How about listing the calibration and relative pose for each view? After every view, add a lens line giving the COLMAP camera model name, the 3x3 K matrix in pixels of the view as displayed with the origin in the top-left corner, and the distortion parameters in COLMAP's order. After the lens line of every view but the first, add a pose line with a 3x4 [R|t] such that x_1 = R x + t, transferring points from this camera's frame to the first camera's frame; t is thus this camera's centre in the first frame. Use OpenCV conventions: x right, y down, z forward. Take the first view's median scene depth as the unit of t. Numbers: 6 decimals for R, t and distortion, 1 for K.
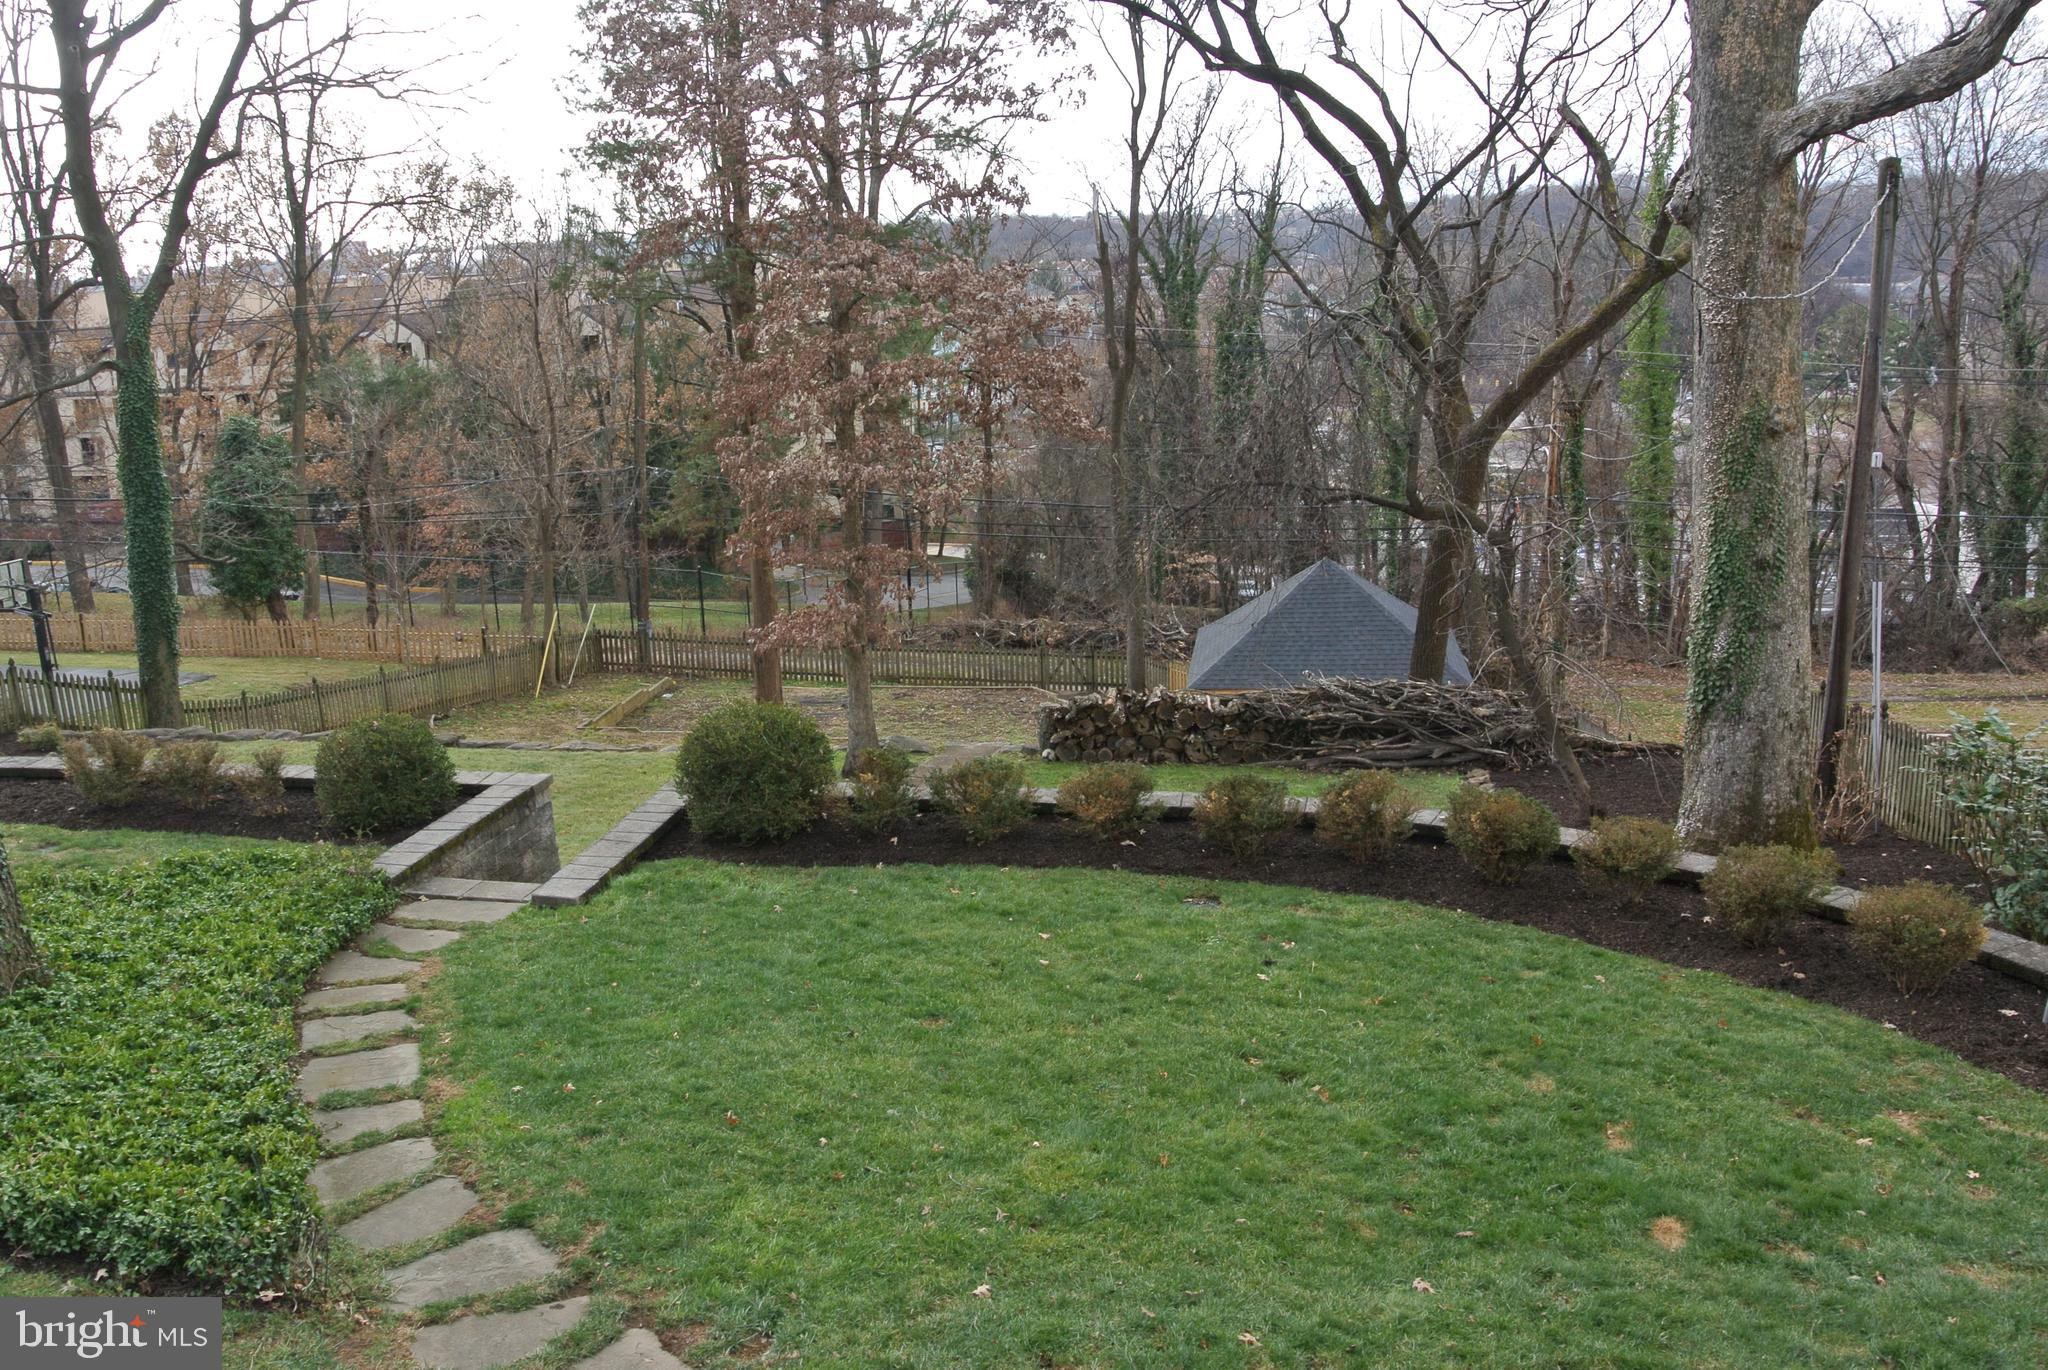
lens RADIAL K [[1842.5, 0, 1026.4], [0, 1842.5, 675.1], [0, 0, 1]] dist [-0.078203, 0.001463]
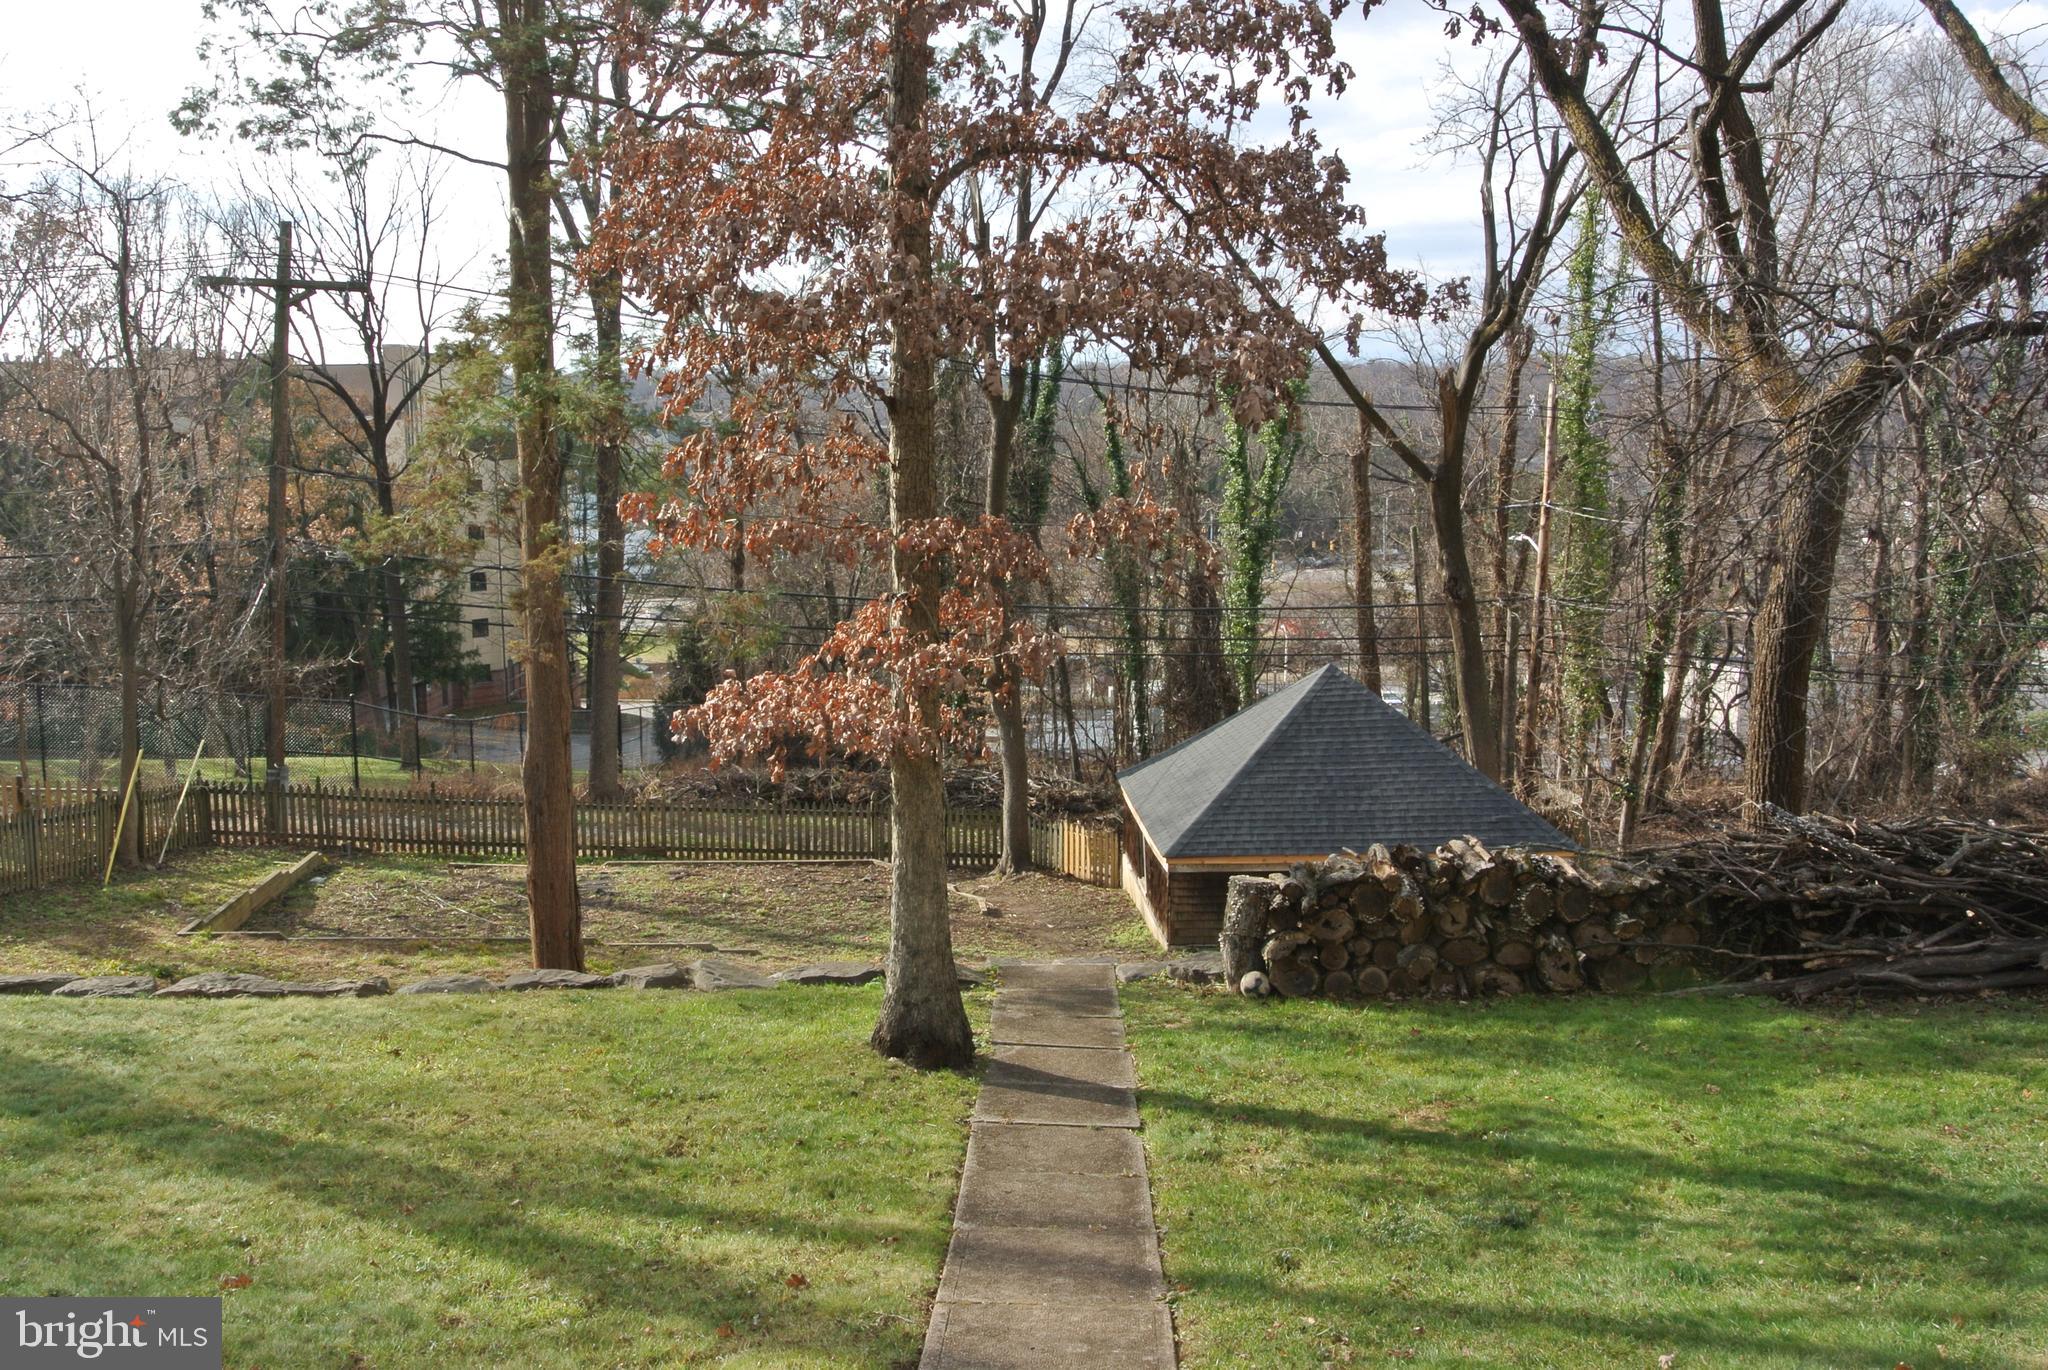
lens RADIAL K [[1961.9, 0, 1045.7], [0, 1961.9, 679.5], [0, 0, 1]] dist [-0.055277, 0.000000]
pose [[0.980856, 0.004718, 0.194677, -0.073229], [0.012700, 0.996028, -0.088126, 0.004261], [-0.194320, 0.088911, 0.976901, 0.255626]]
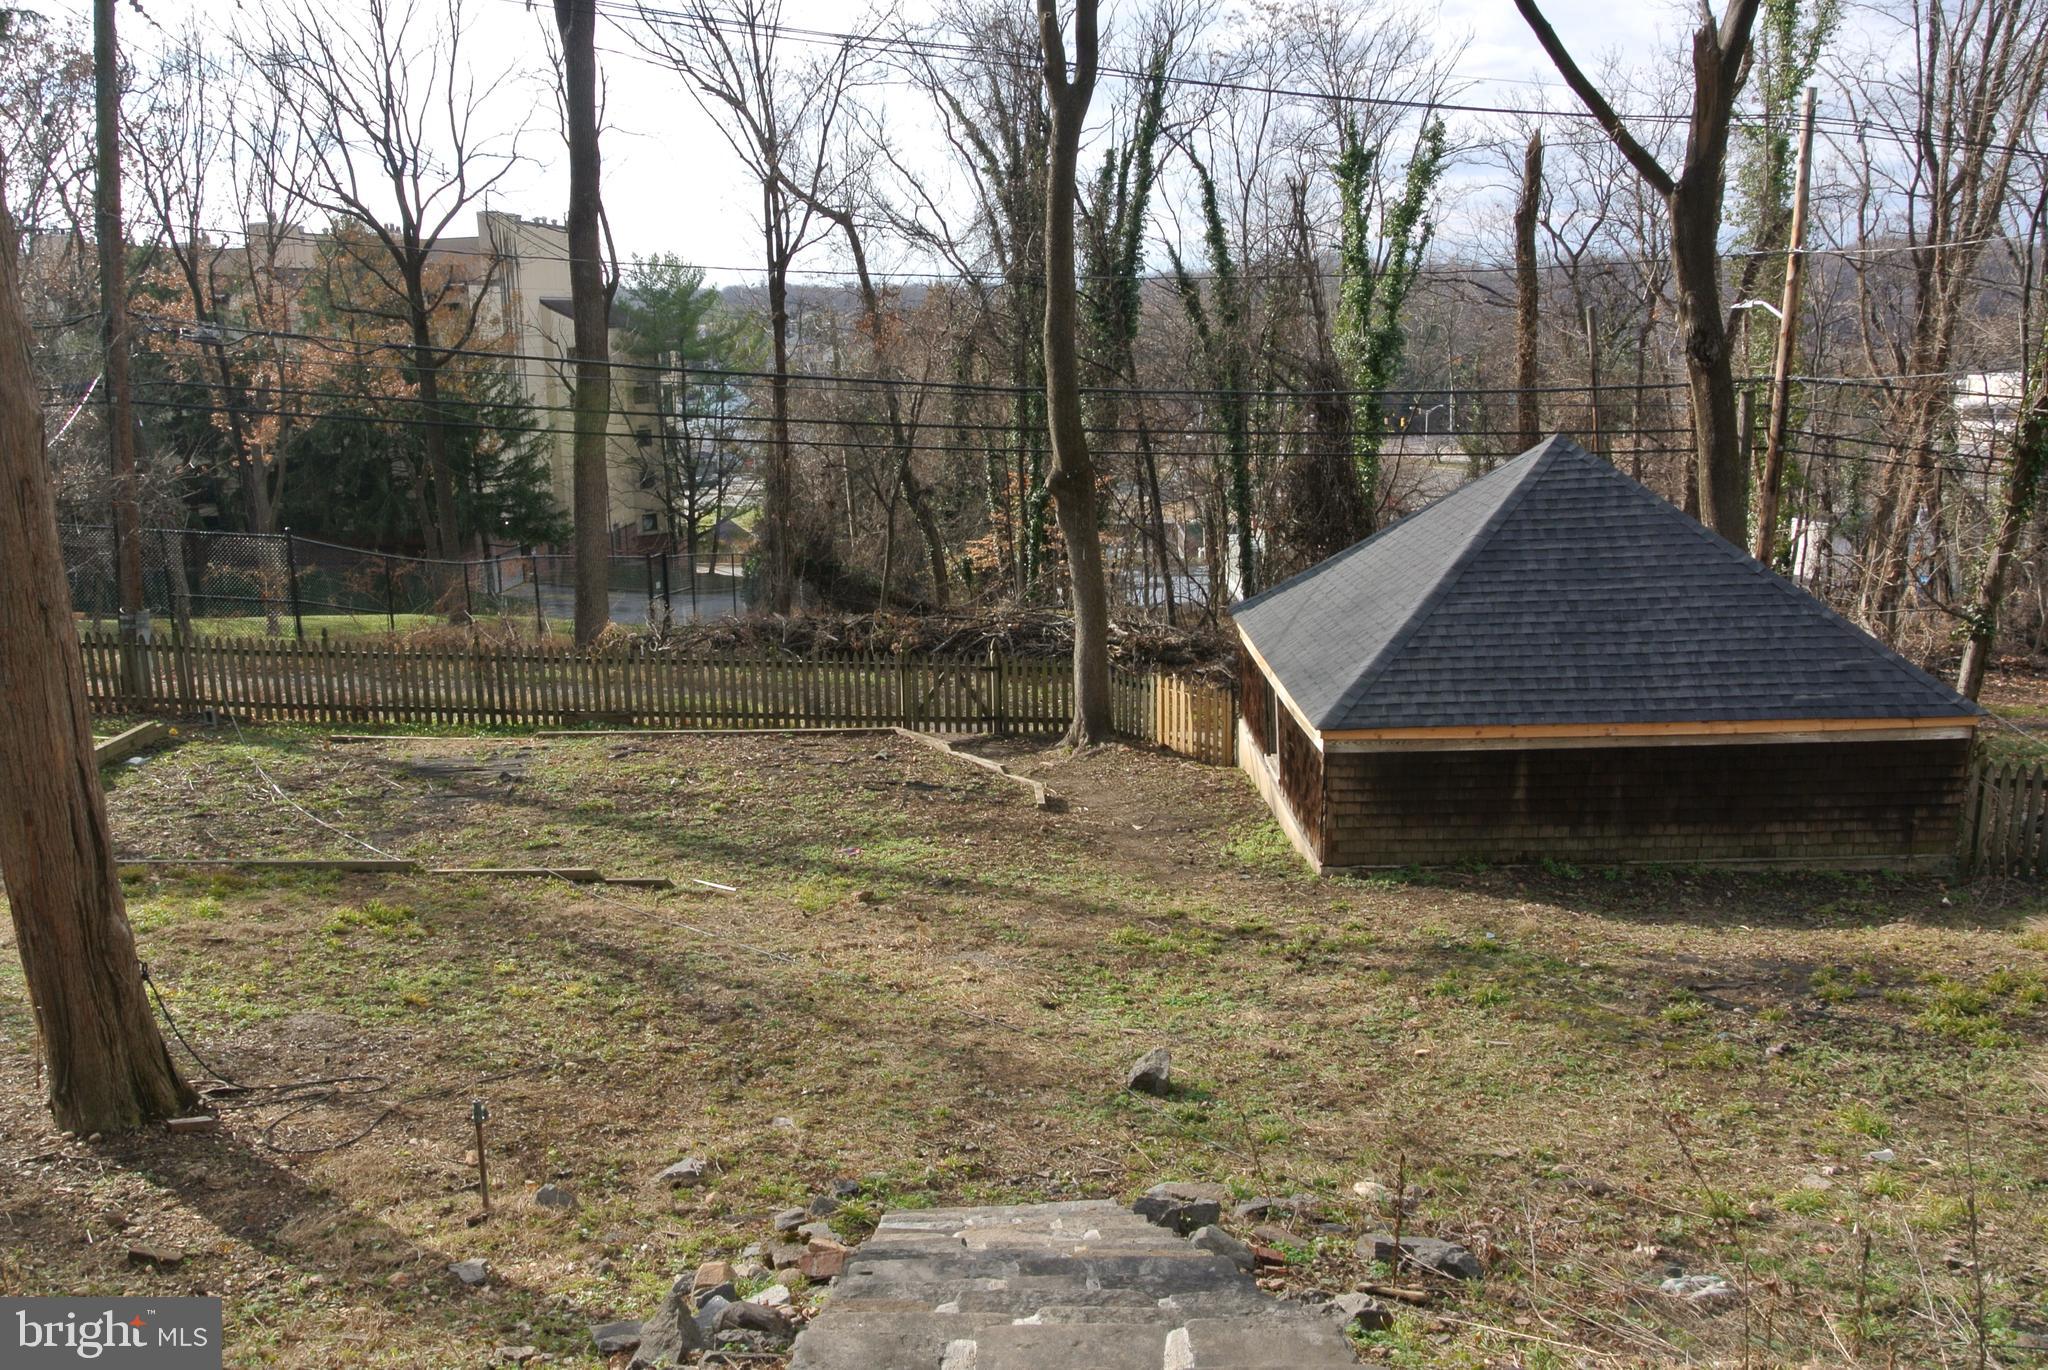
lens RADIAL K [[1744.0, 0, 1004.1], [0, 1744.0, 701.3], [0, 0, 1]] dist [-0.078569, 0.005052]
pose [[0.992918, -0.016146, 0.117698, -0.022349], [0.016689, 0.999854, -0.003627, 0.001091], [-0.117622, 0.005566, 0.993043, 0.501352]]
